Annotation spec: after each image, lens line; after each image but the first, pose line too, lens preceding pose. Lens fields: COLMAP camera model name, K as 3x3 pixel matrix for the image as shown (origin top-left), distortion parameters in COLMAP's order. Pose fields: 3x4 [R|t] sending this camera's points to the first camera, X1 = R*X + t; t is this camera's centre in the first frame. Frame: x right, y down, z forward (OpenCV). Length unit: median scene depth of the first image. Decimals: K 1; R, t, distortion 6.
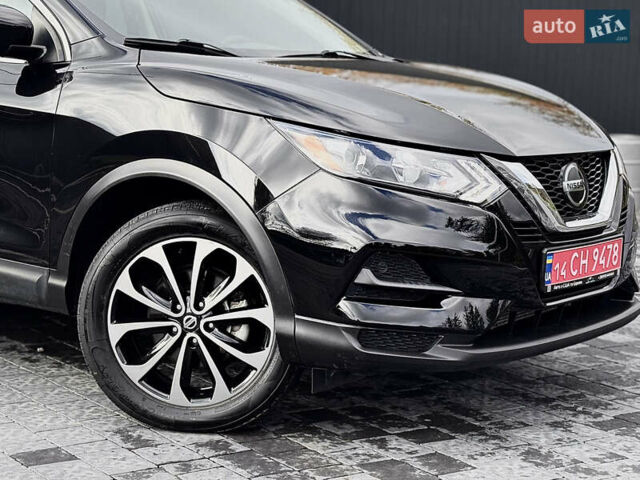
lens RADIAL K [[1373.3, 0, 320.0], [0, 1373.3, 240.0], [0, 0, 1]] dist [0.179369, 0.288814]
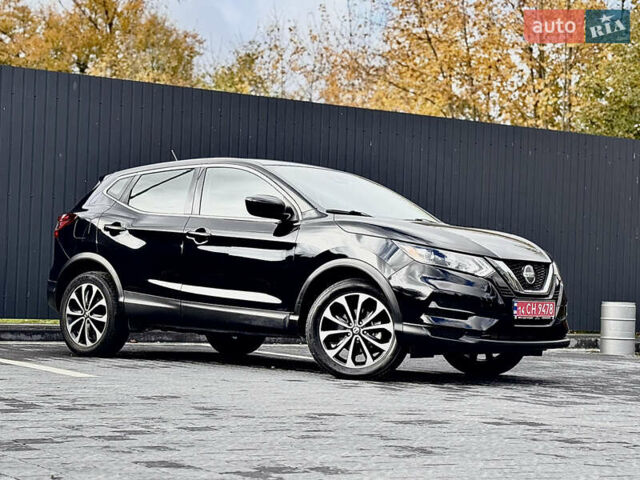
lens RADIAL K [[1373.3, 0, 320.0], [0, 1373.3, 240.0], [0, 0, 1]] dist [0.179369, 0.288814]
pose [[0.997776, 0.006519, -0.066344, -0.004503], [-0.017073, 0.987005, -0.159779, 0.275538], [0.064440, 0.160556, 0.984921, -1.257652]]
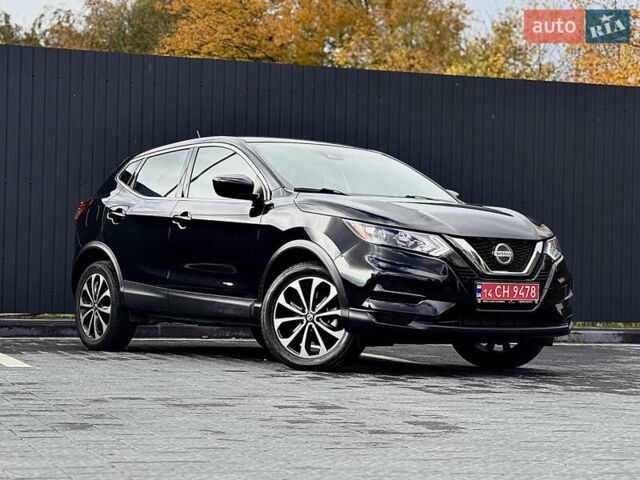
lens RADIAL K [[1547.4, 0, 320.0], [0, 1547.4, 240.0], [0, 0, 1]] dist [0.172284, 0.249705]
pose [[0.958170, -0.013255, -0.285892, 0.594759], [-0.031862, 0.987777, -0.152581, 0.302195], [0.284421, 0.155307, 0.946036, -1.240505]]
